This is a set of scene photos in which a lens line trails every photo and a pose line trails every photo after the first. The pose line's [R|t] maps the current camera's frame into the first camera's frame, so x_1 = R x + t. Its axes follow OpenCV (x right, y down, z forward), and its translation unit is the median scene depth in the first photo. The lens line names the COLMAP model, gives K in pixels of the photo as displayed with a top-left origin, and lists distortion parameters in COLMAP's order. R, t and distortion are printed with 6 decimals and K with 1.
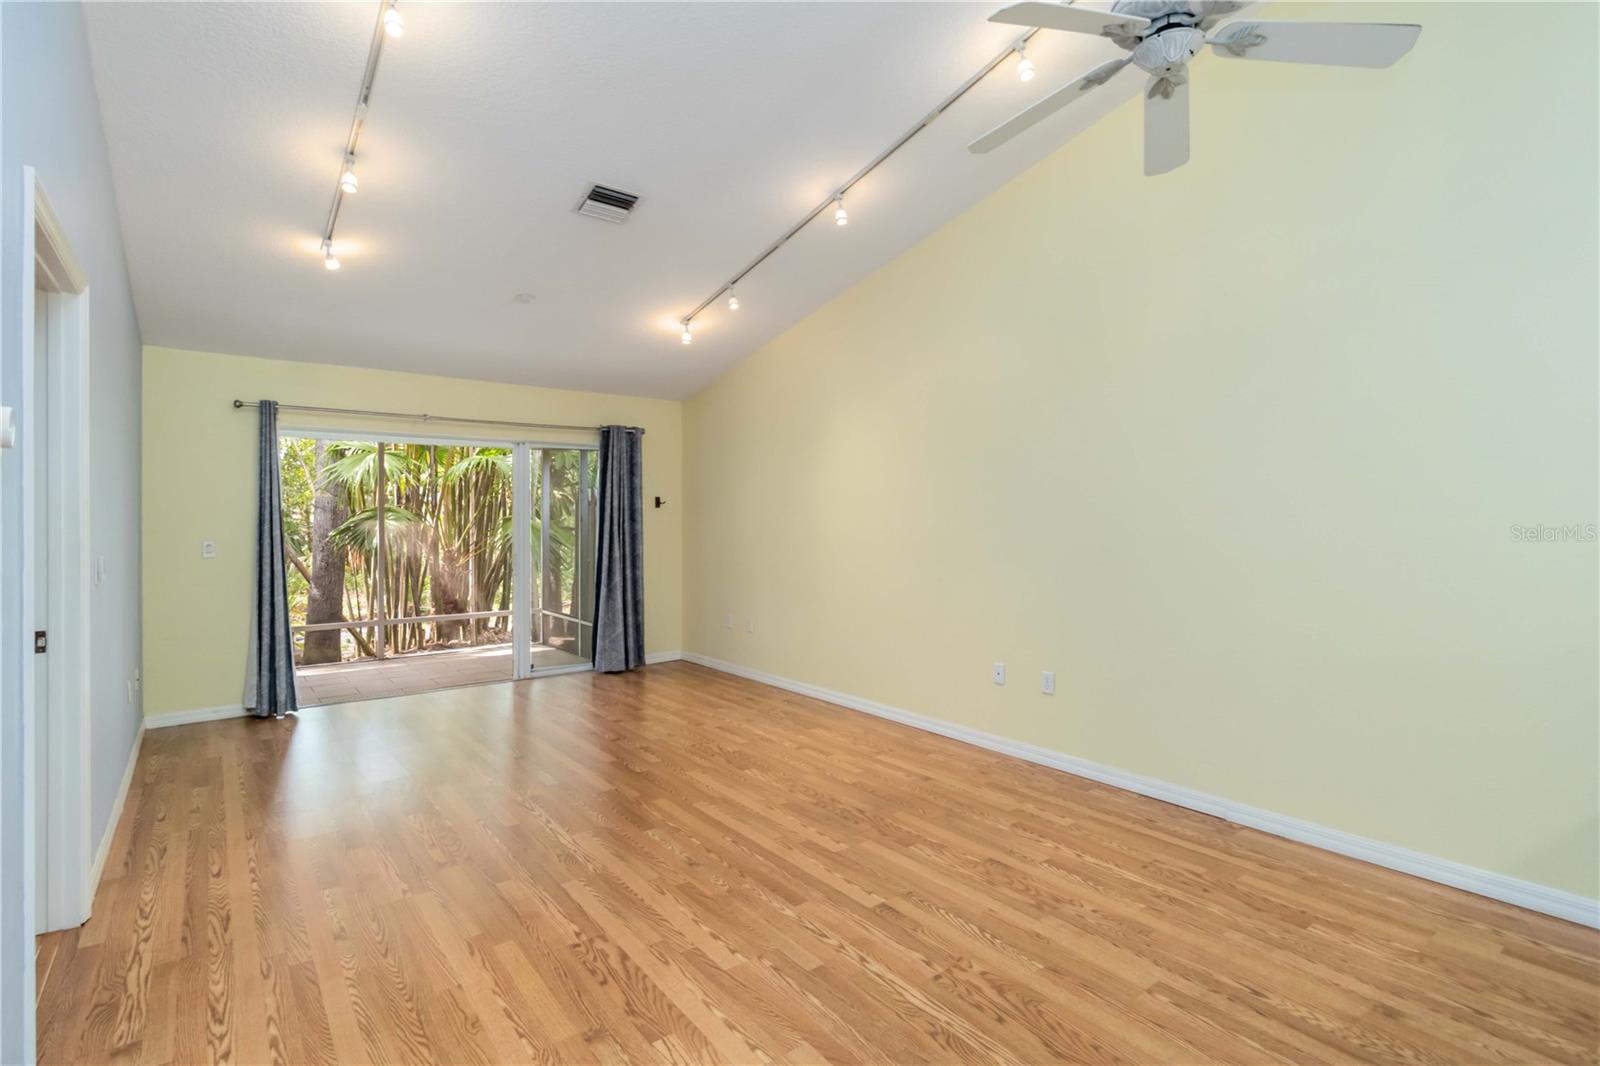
lens RADIAL K [[760.7, 0, 798.1], [0, 760.7, 516.6], [0, 0, 1]] dist [0.003874, -0.000437]
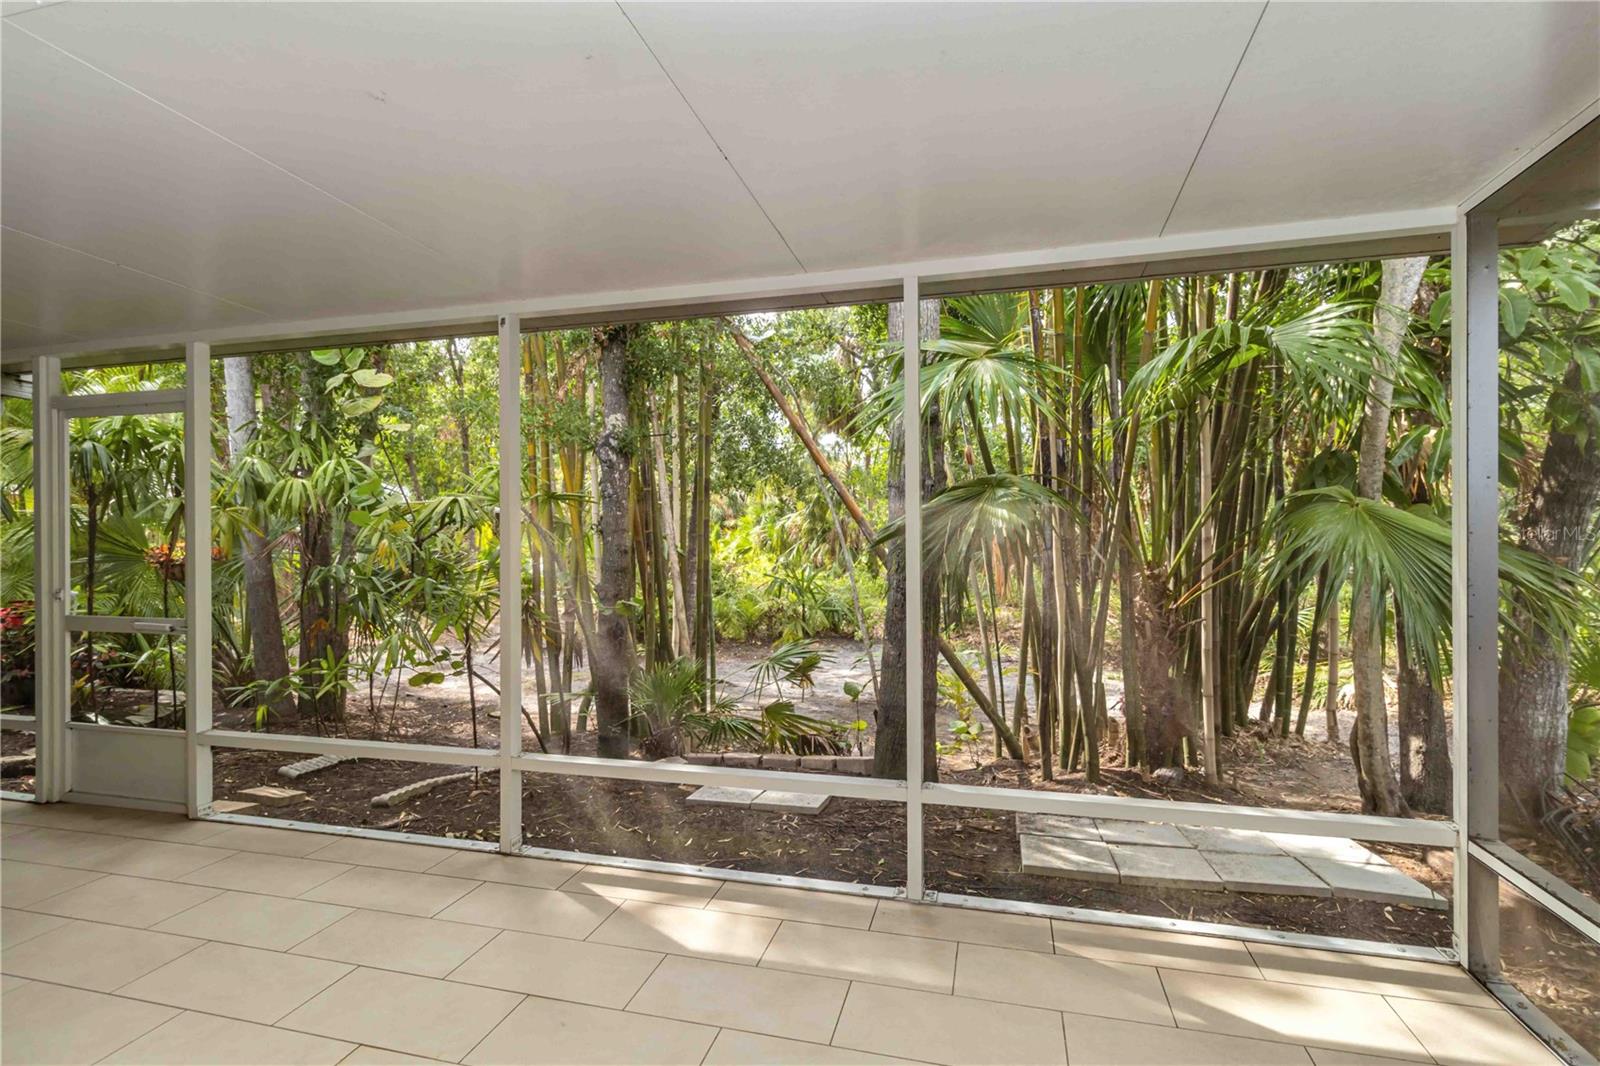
lens RADIAL K [[760.7, 0, 798.5], [0, 760.7, 530.3], [0, 0, 1]] dist [0.003874, -0.000437]
pose [[0.607833, -0.000024, -0.794065, -0.582632], [0.012465, 0.999877, 0.009512, 0.027376], [0.793967, -0.015680, 0.607759, 1.436073]]
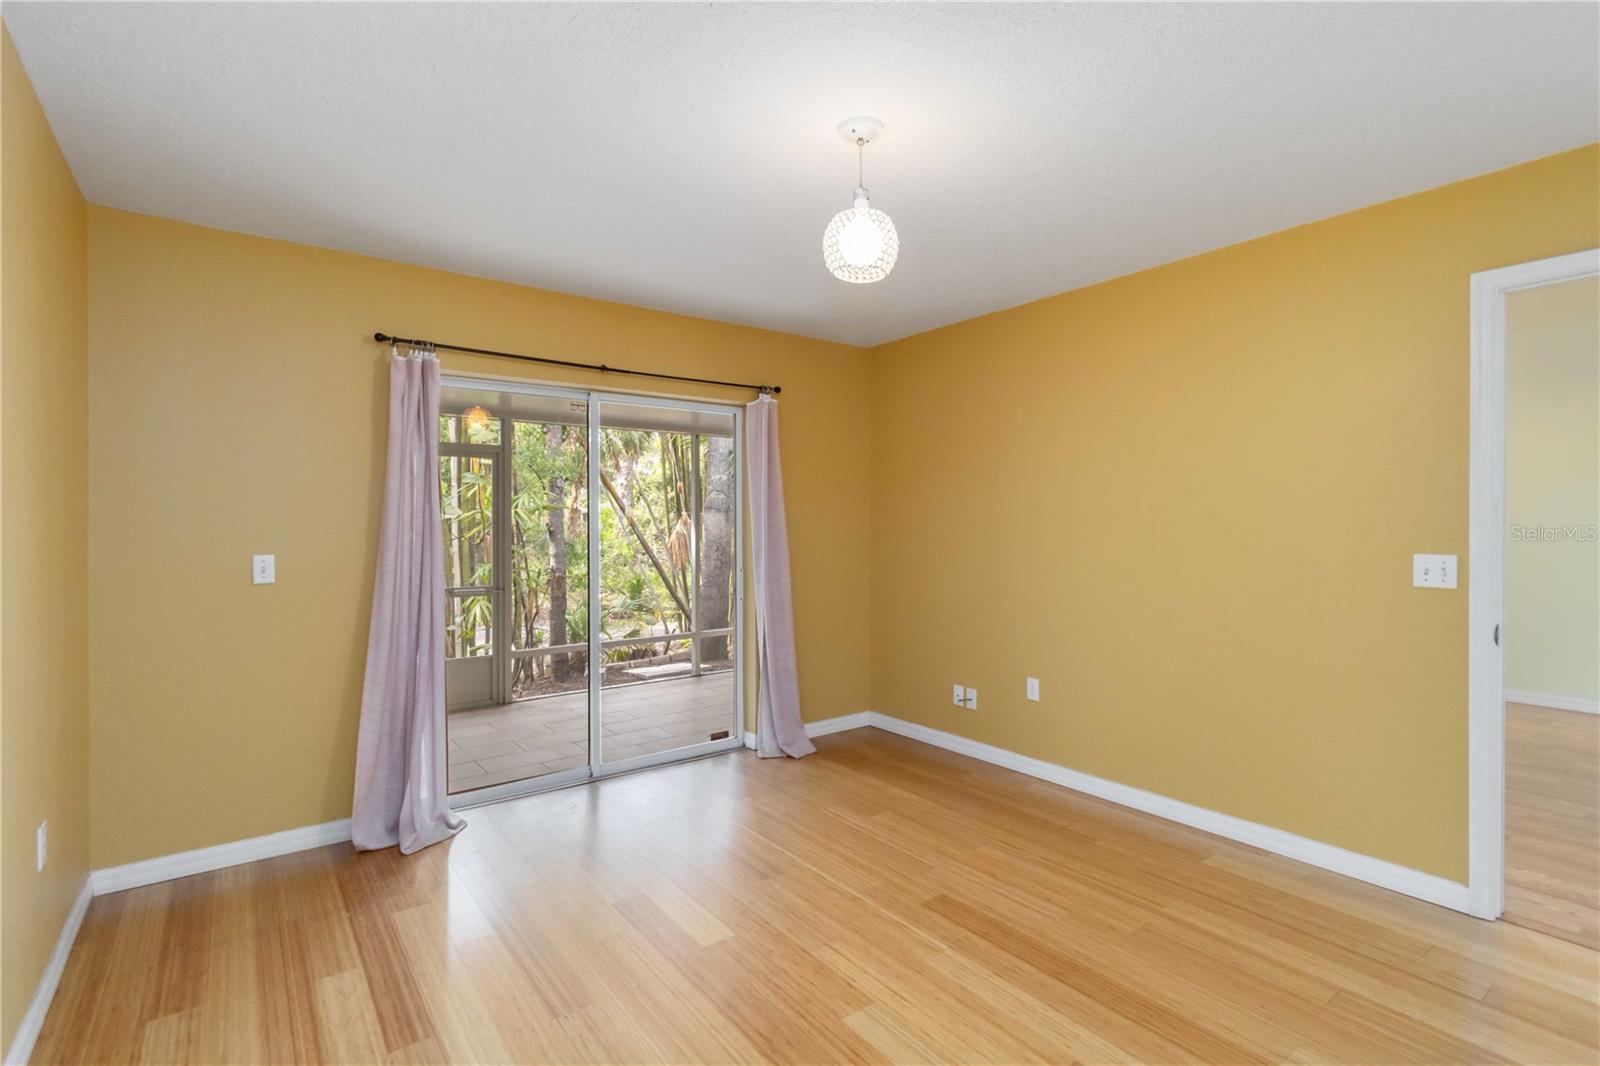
lens RADIAL K [[760.7, 0, 804.4], [0, 760.7, 523.9], [0, 0, 1]] dist [0.003874, -0.000437]
pose [[0.999960, -0.003566, -0.008254, -1.129308], [0.003664, 0.999922, 0.011952, 0.002056], [0.008211, -0.011982, 0.999894, -0.046921]]
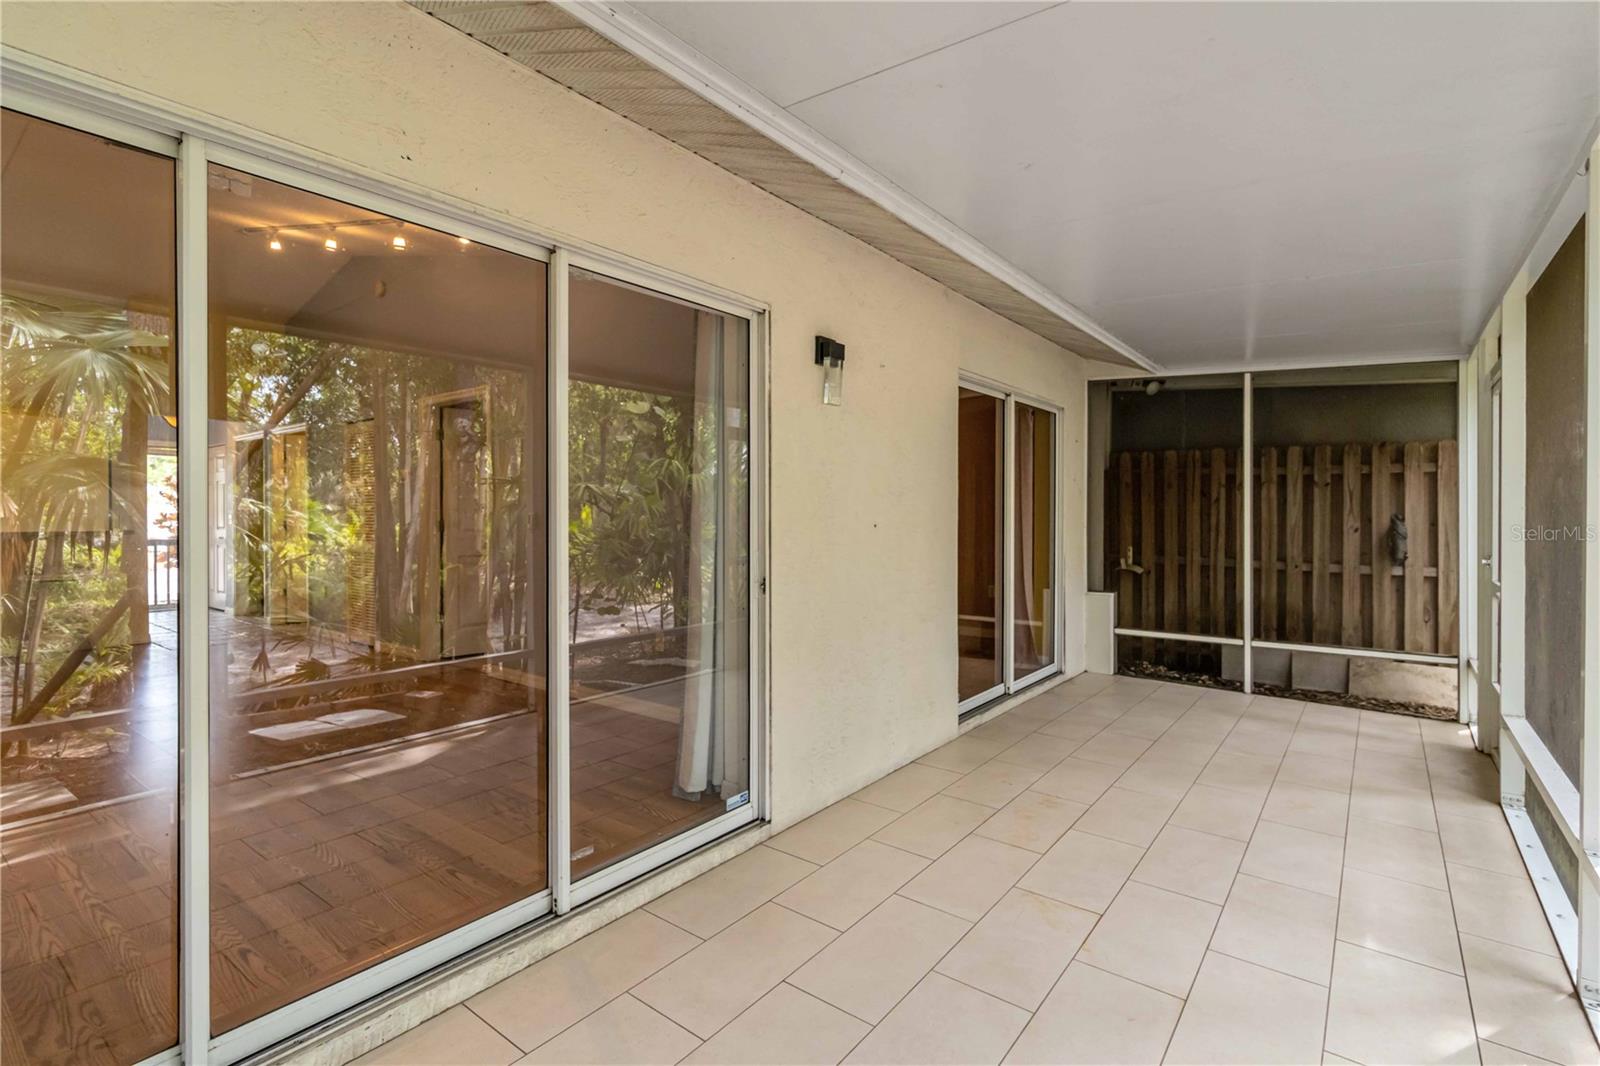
lens RADIAL K [[760.7, 0, 816.7], [0, 760.7, 528.5], [0, 0, 1]] dist [0.003874, -0.000437]
pose [[-0.965586, 0.008385, -0.259948, -0.768403], [0.004991, 0.999894, 0.013712, 0.043680], [0.260036, 0.011943, -0.965525, 2.022582]]
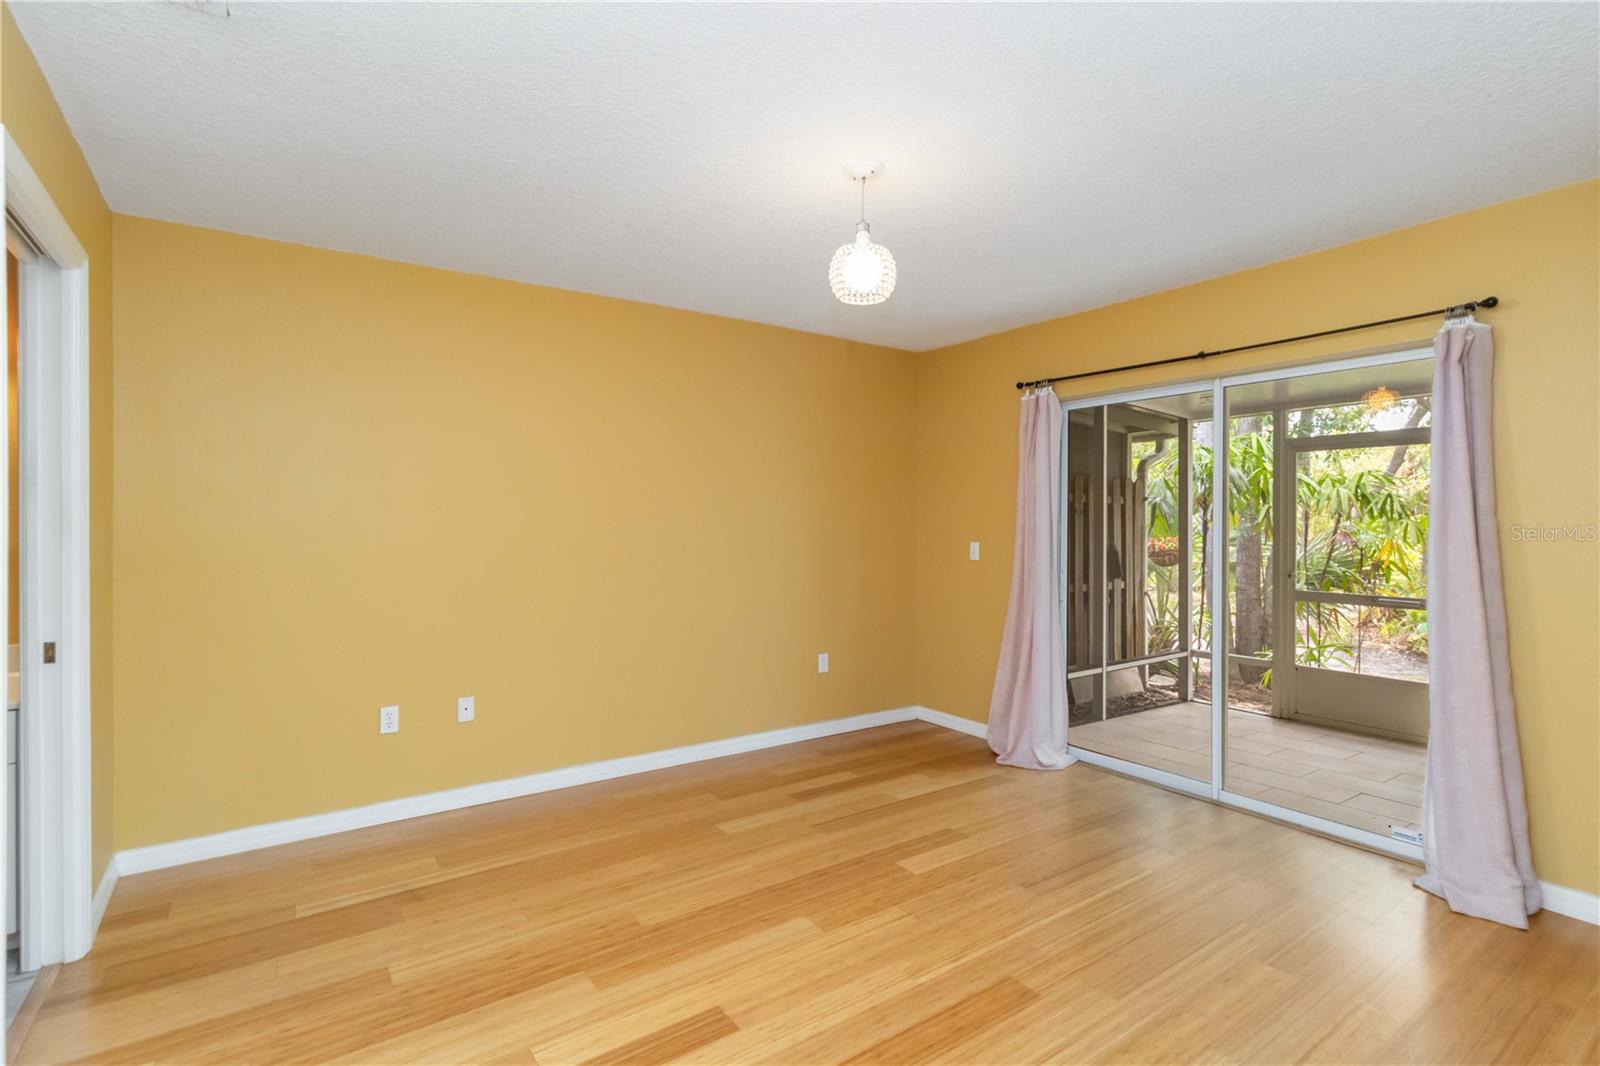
lens RADIAL K [[760.7, 0, 786.6], [0, 760.7, 529.5], [0, 0, 1]] dist [0.003874, -0.000437]
pose [[-0.060058, 0.008737, -0.998157, -0.489356], [0.007988, 0.999934, 0.008272, 0.008015], [0.998163, -0.007477, -0.060124, 0.470565]]
